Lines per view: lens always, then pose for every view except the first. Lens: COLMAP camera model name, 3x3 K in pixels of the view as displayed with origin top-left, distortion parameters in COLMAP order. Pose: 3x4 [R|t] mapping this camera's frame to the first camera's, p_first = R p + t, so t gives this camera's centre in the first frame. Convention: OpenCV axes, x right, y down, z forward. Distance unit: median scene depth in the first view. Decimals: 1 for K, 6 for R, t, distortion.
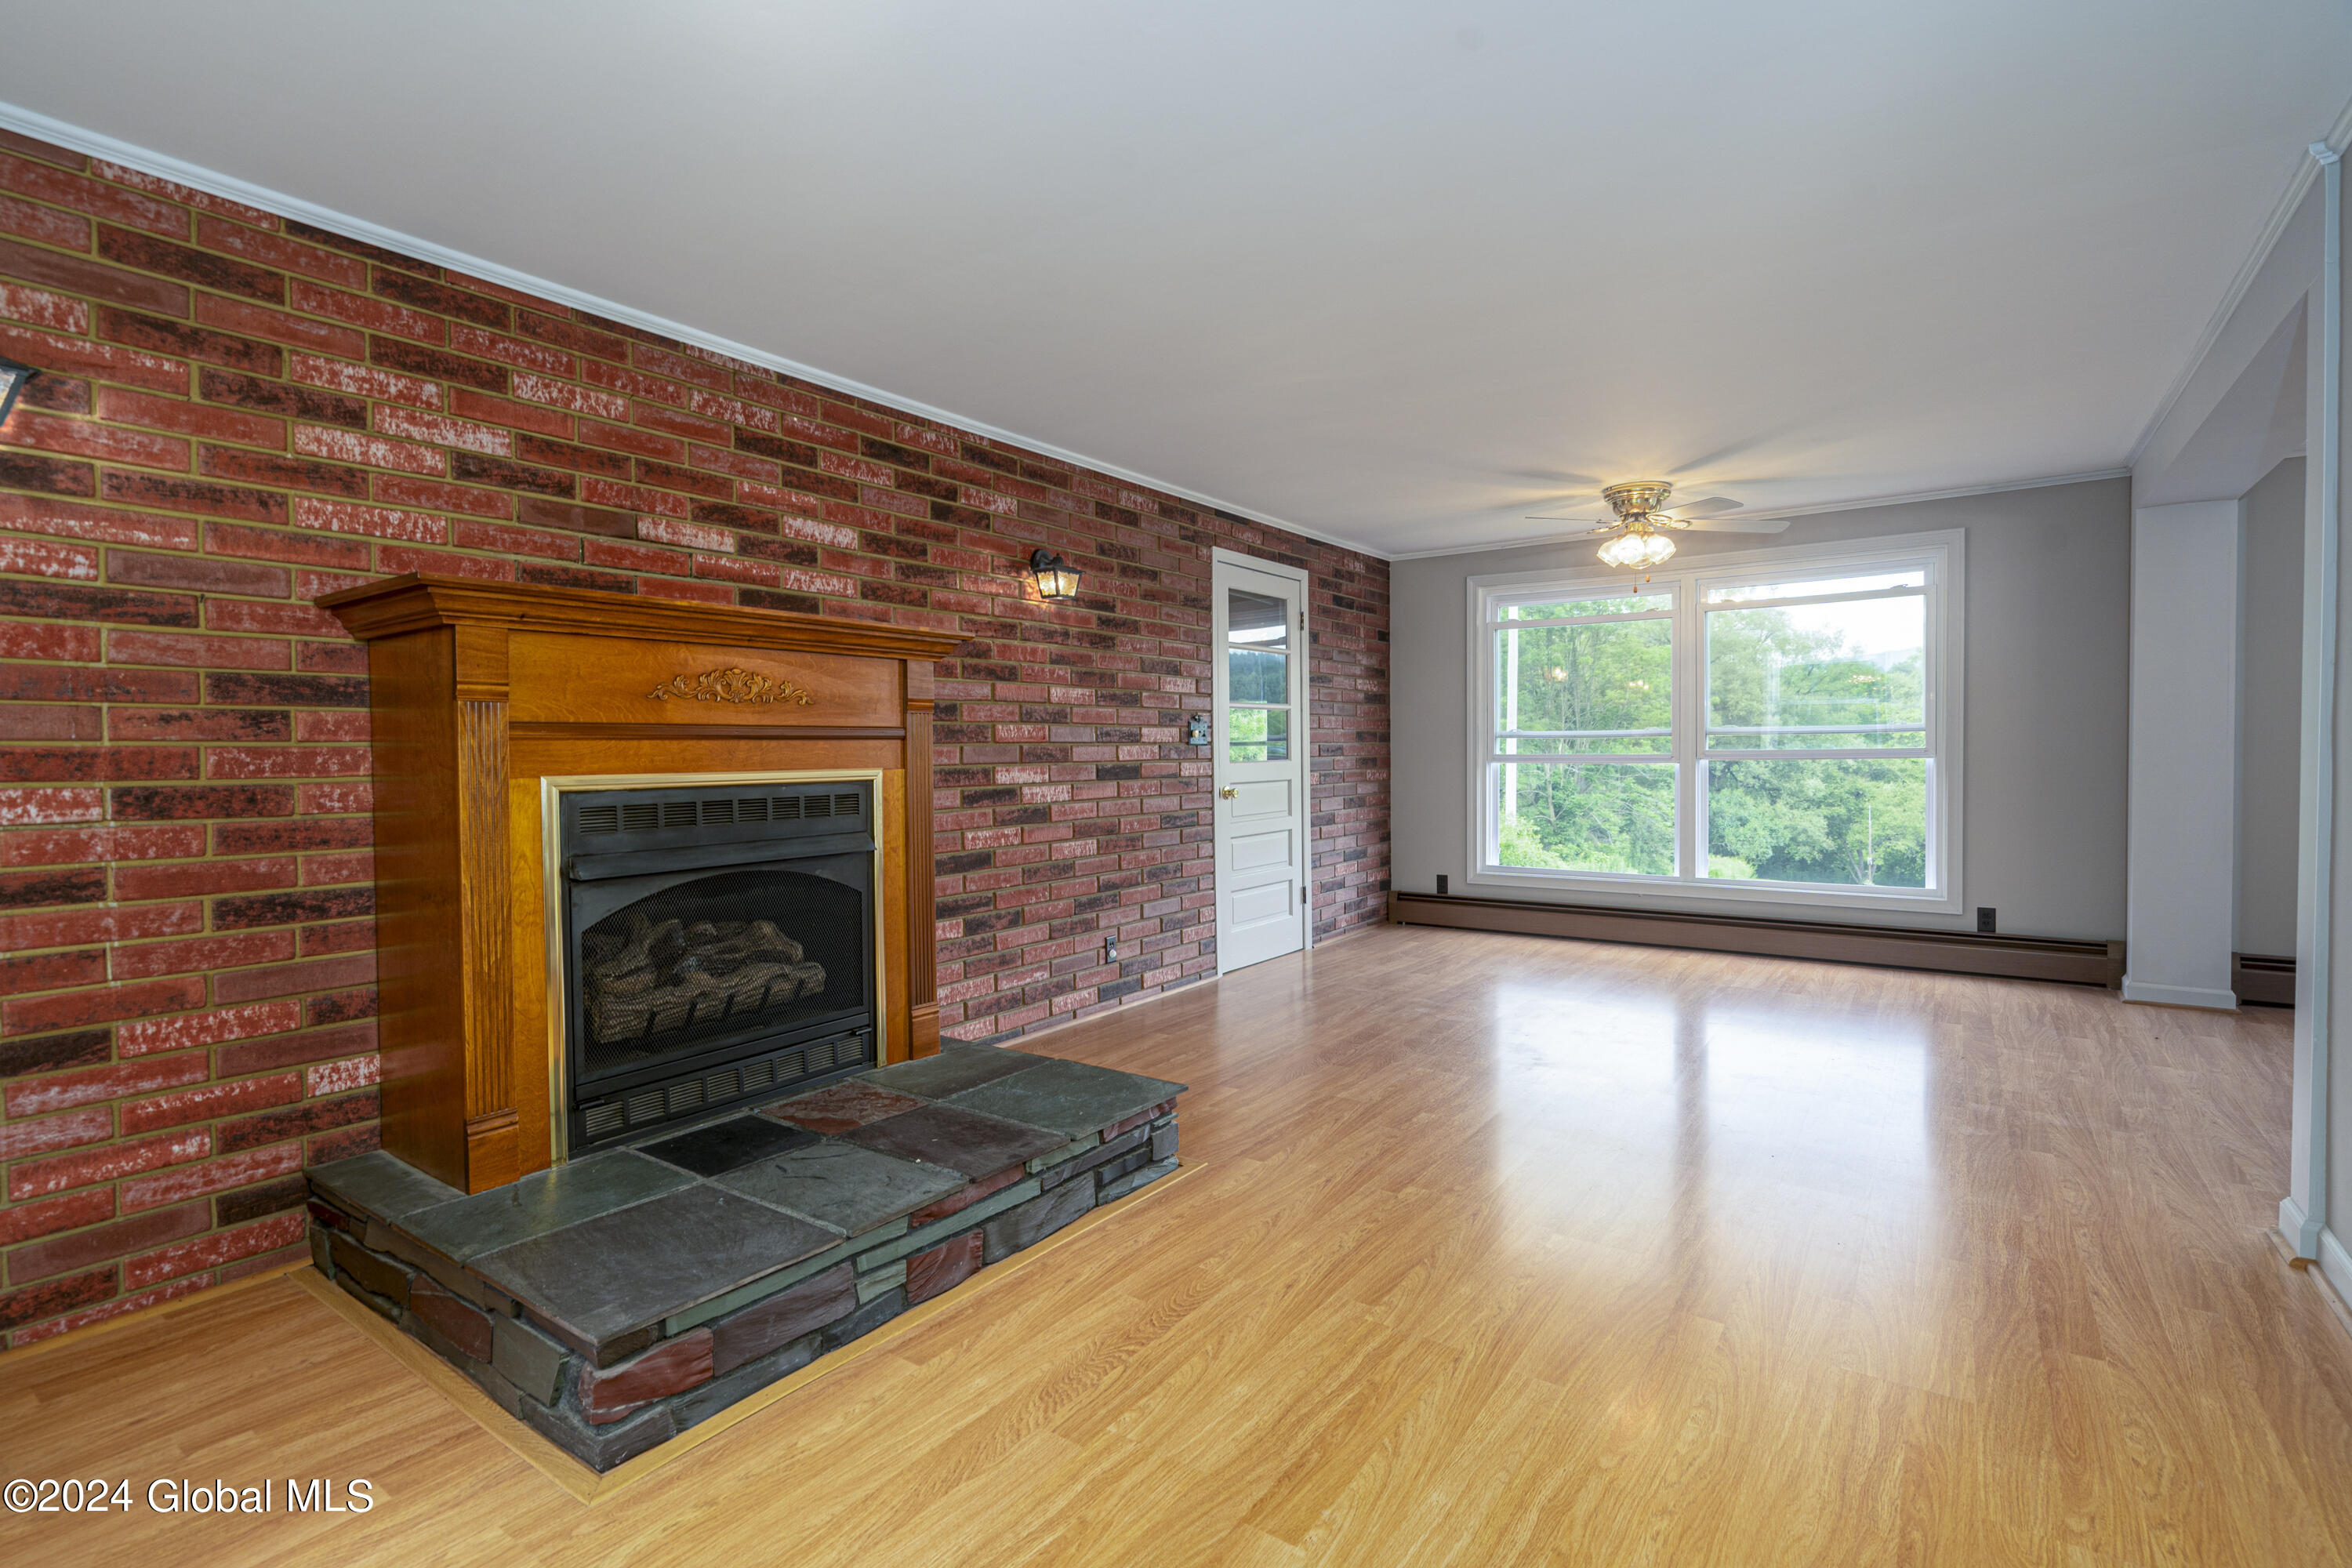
lens RADIAL K [[1088.2, 0, 1181.0], [0, 1088.2, 783.3], [0, 0, 1]] dist [-0.008129, 0.002643]
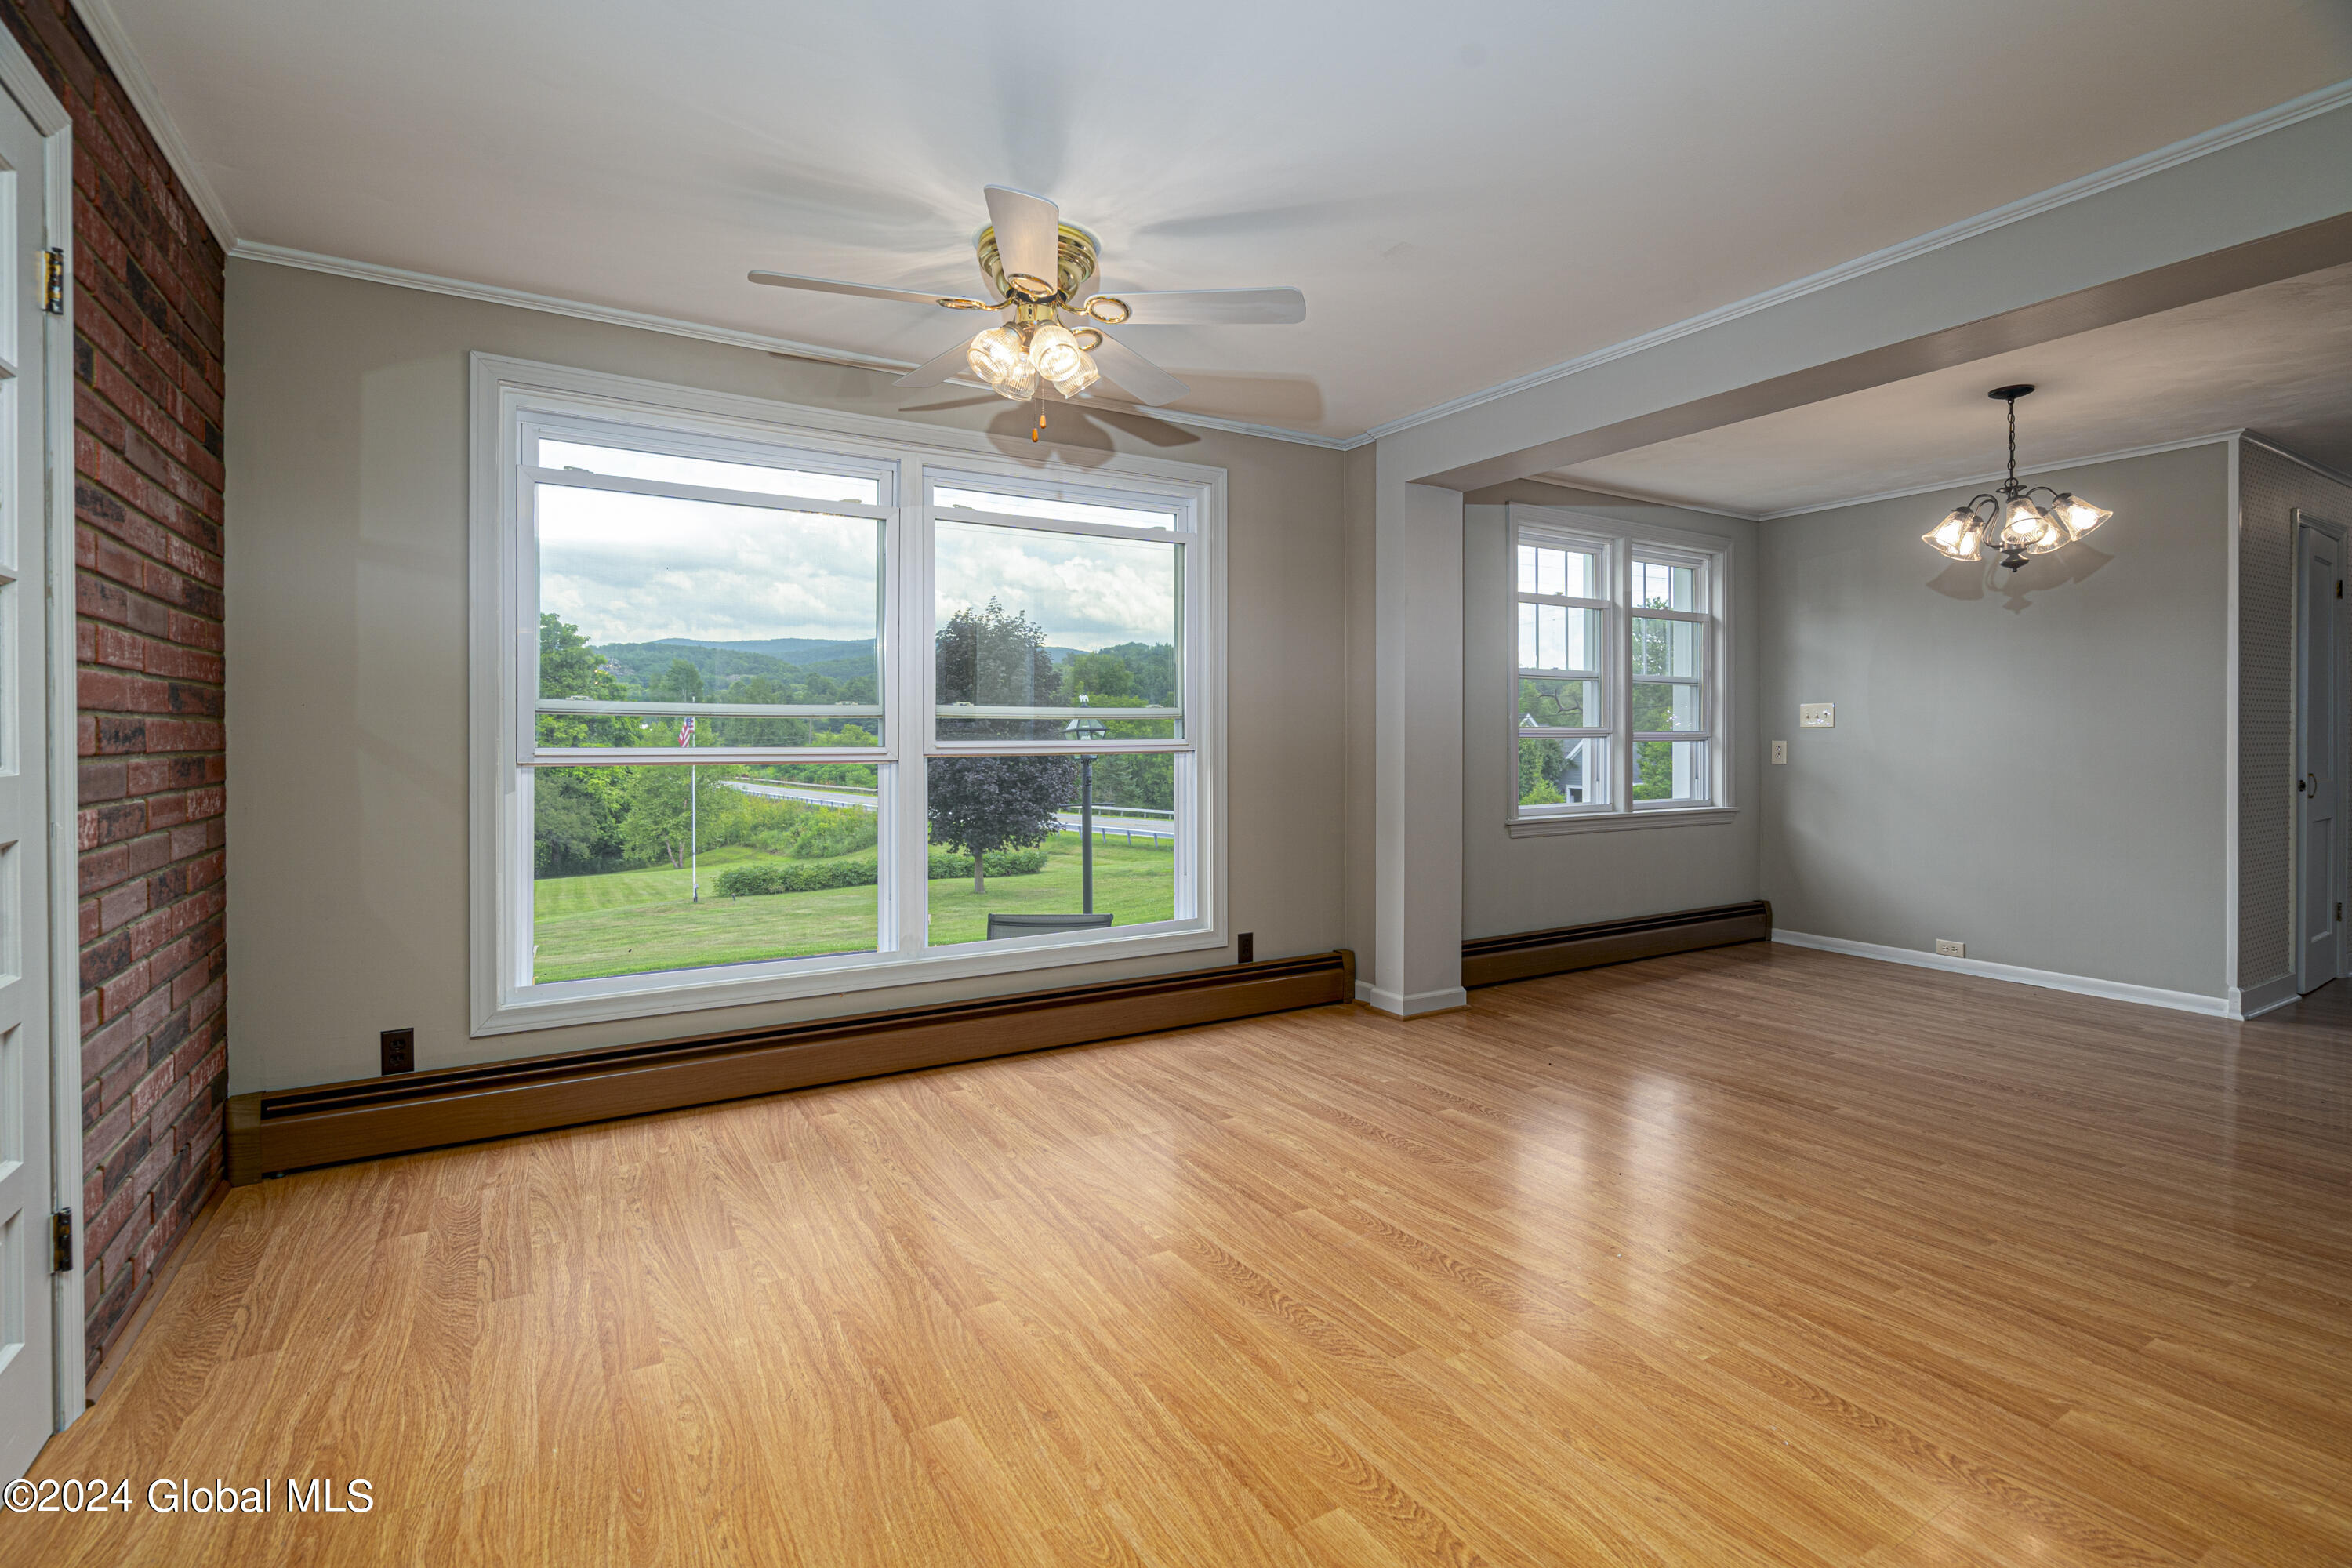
lens RADIAL K [[1088.2, 0, 1172.7], [0, 1088.2, 743.9], [0, 0, 1]] dist [-0.008129, 0.002643]
pose [[0.395968, 0.002220, 0.918262, -0.053313], [0.023158, 0.999655, -0.012403, -0.027566], [-0.917972, 0.026177, 0.395779, 0.949233]]
